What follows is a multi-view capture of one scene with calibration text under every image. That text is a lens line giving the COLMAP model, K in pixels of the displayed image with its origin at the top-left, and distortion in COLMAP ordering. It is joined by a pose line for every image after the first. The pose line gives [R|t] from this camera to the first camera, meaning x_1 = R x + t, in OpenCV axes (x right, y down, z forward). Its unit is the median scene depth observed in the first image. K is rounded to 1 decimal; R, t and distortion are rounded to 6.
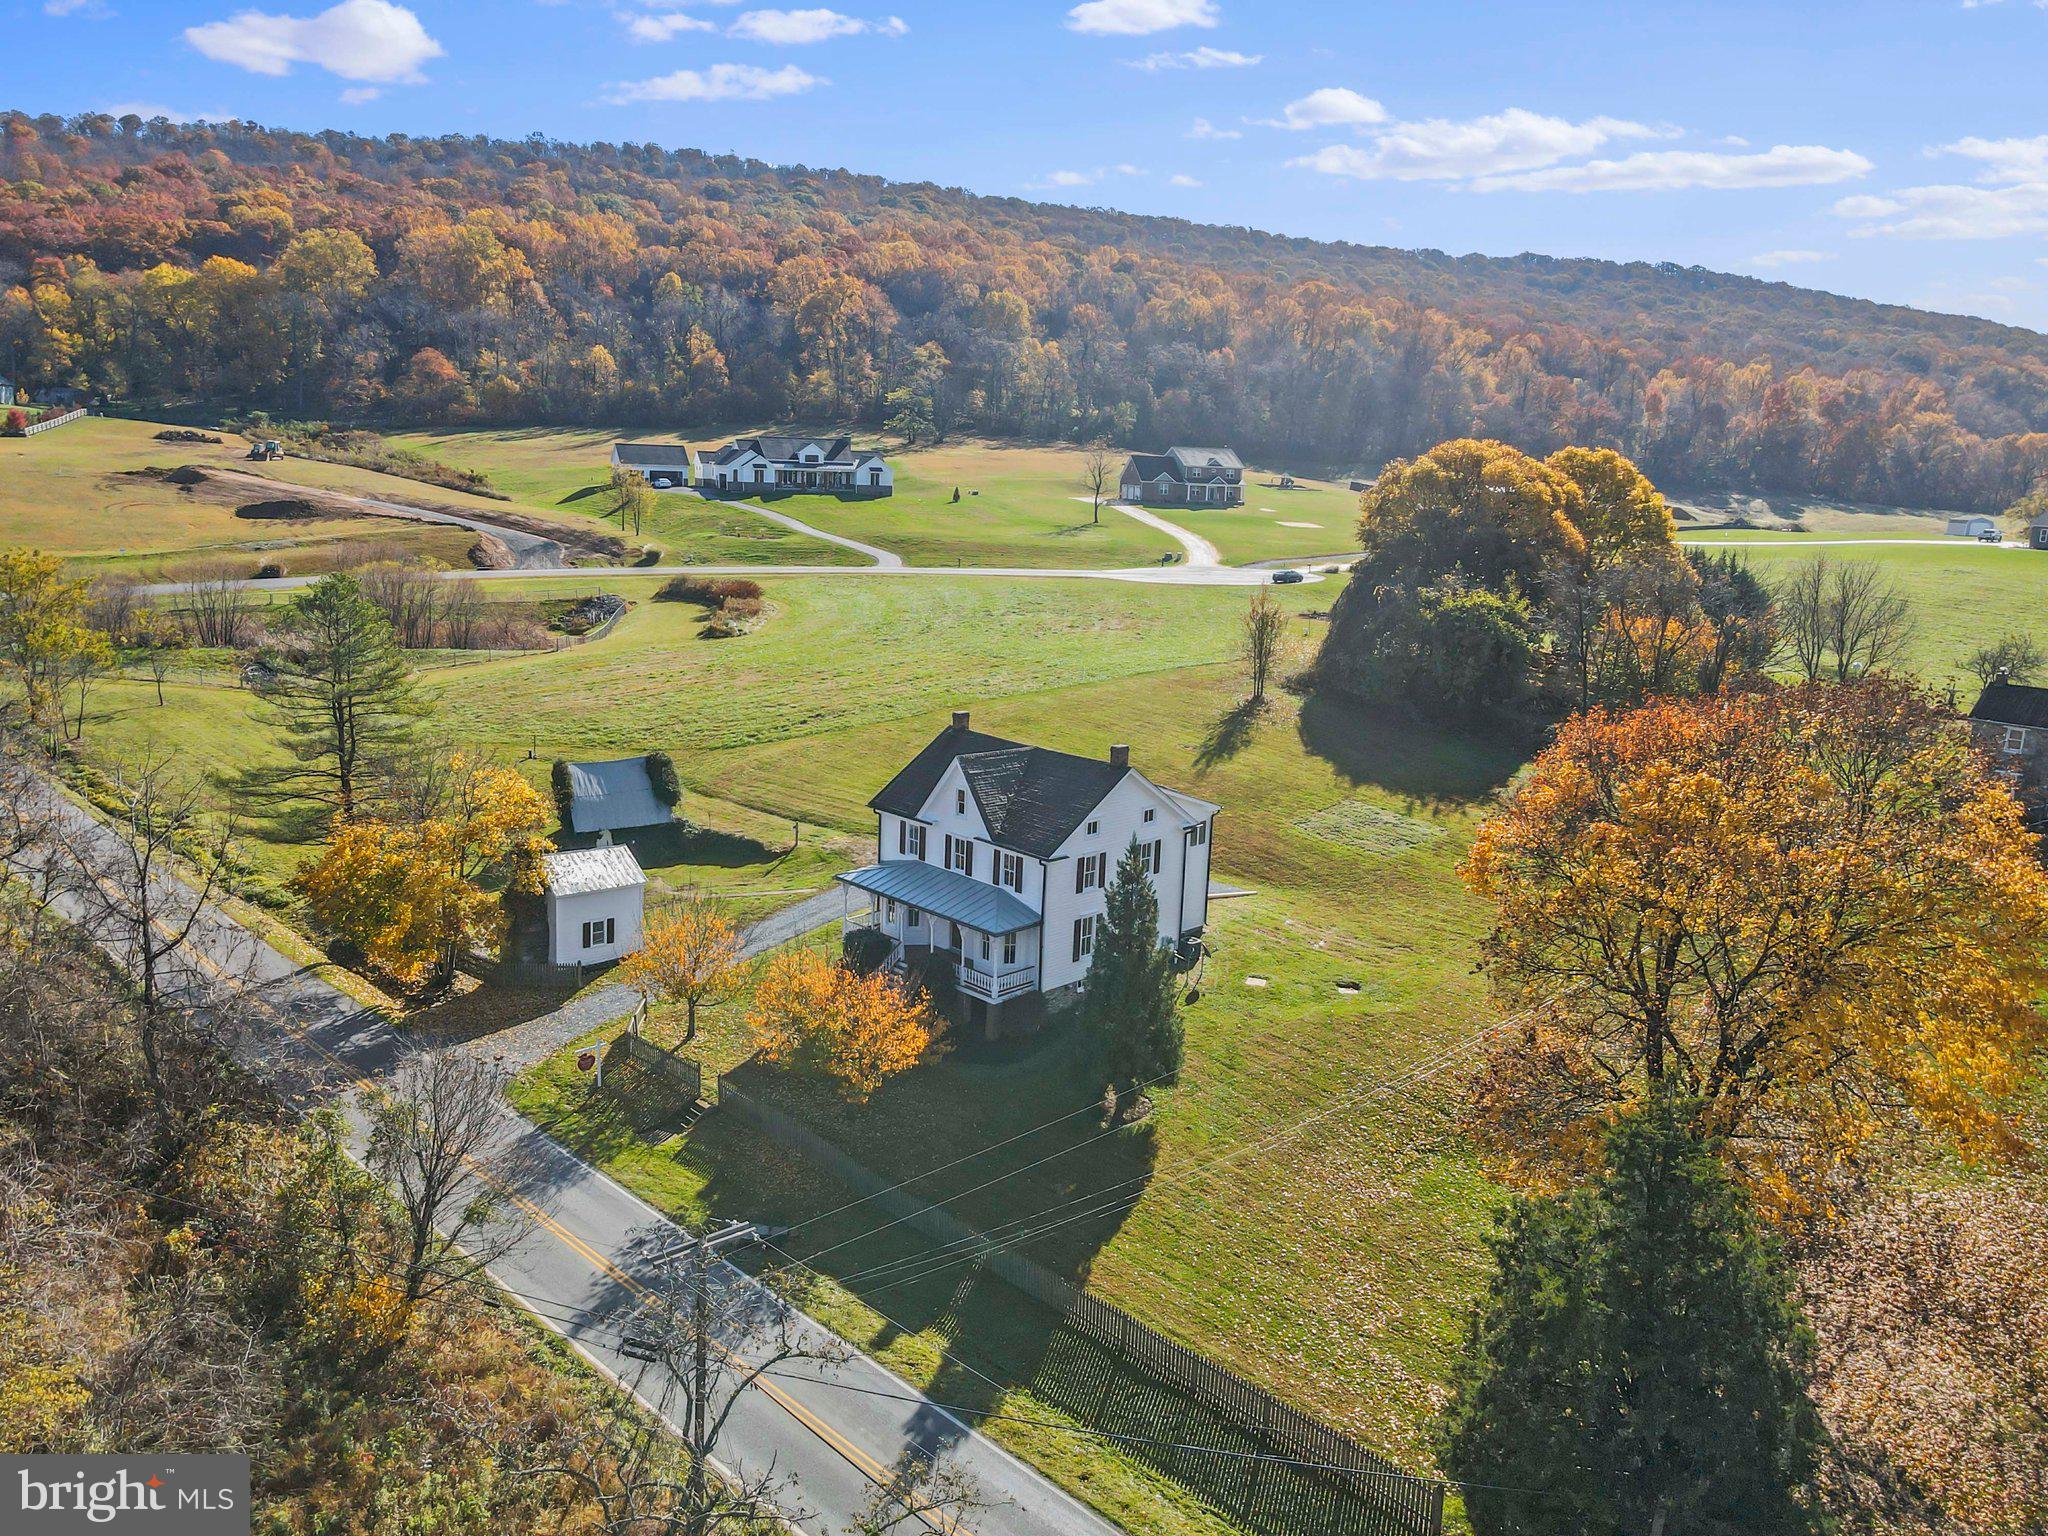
lens RADIAL K [[1507.4, 0, 1025.6], [0, 1507.4, 746.0], [0, 0, 1]] dist [-0.002276, 0.048864]
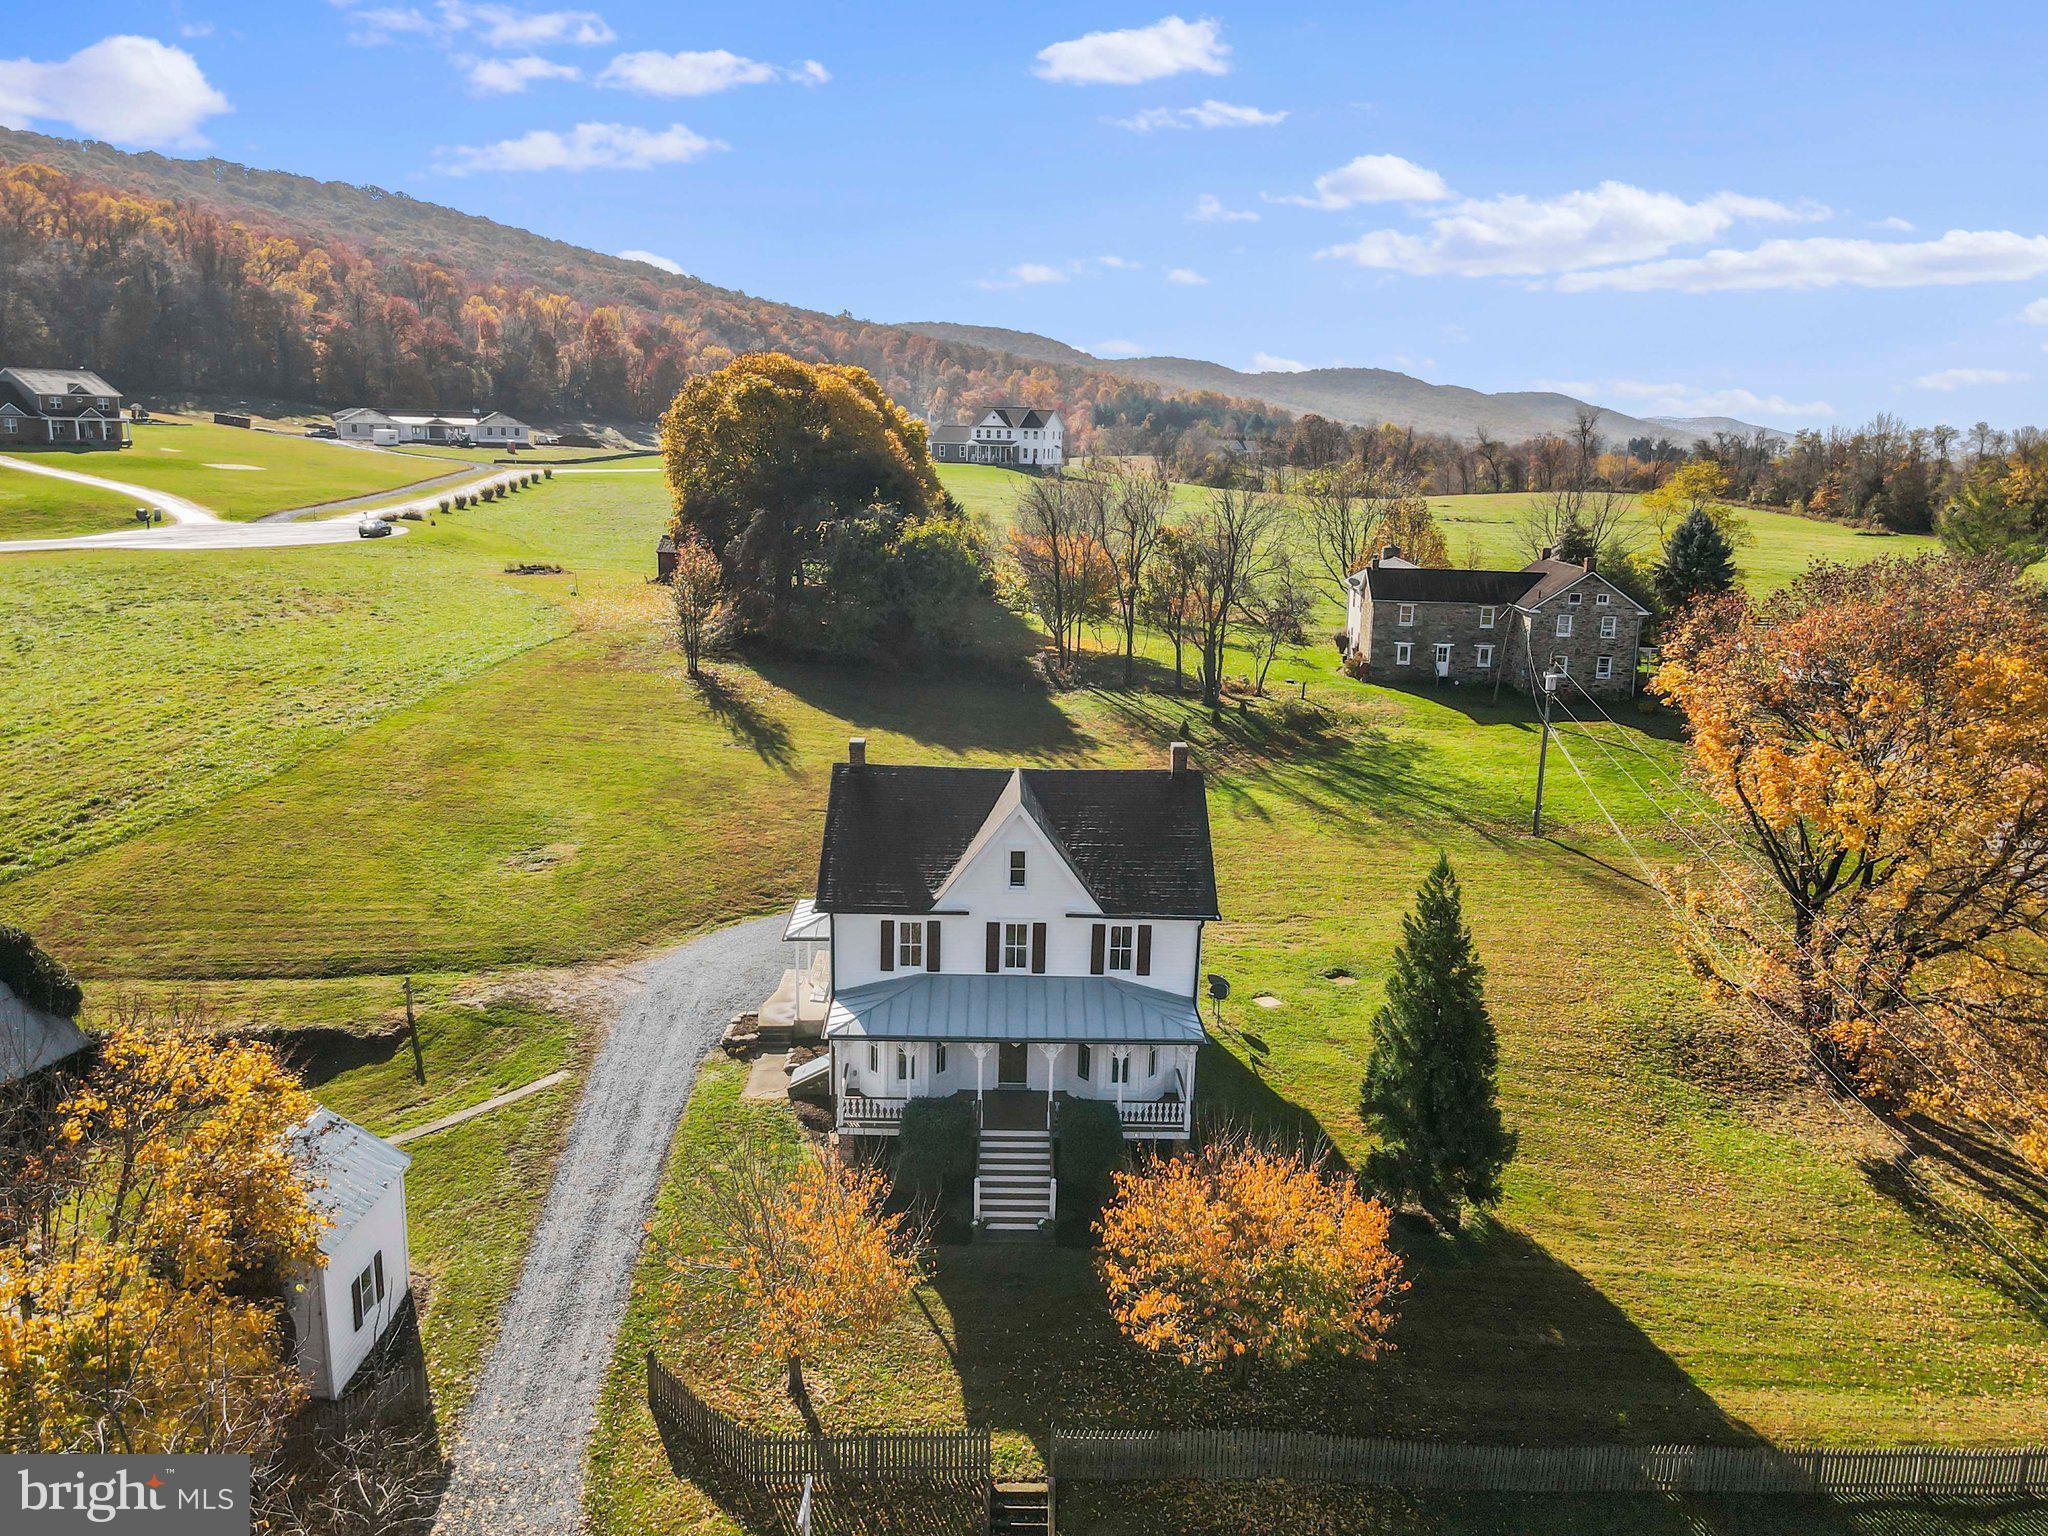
lens RADIAL K [[1498.4, 0, 1026.5], [0, 1498.4, 760.4], [0, 0, 1]] dist [0.018797, 0.004752]
pose [[0.688935, -0.178714, 0.702446, -0.328016], [0.142197, 0.983619, 0.110786, -0.054991], [-0.710738, 0.023562, 0.703062, 0.347332]]
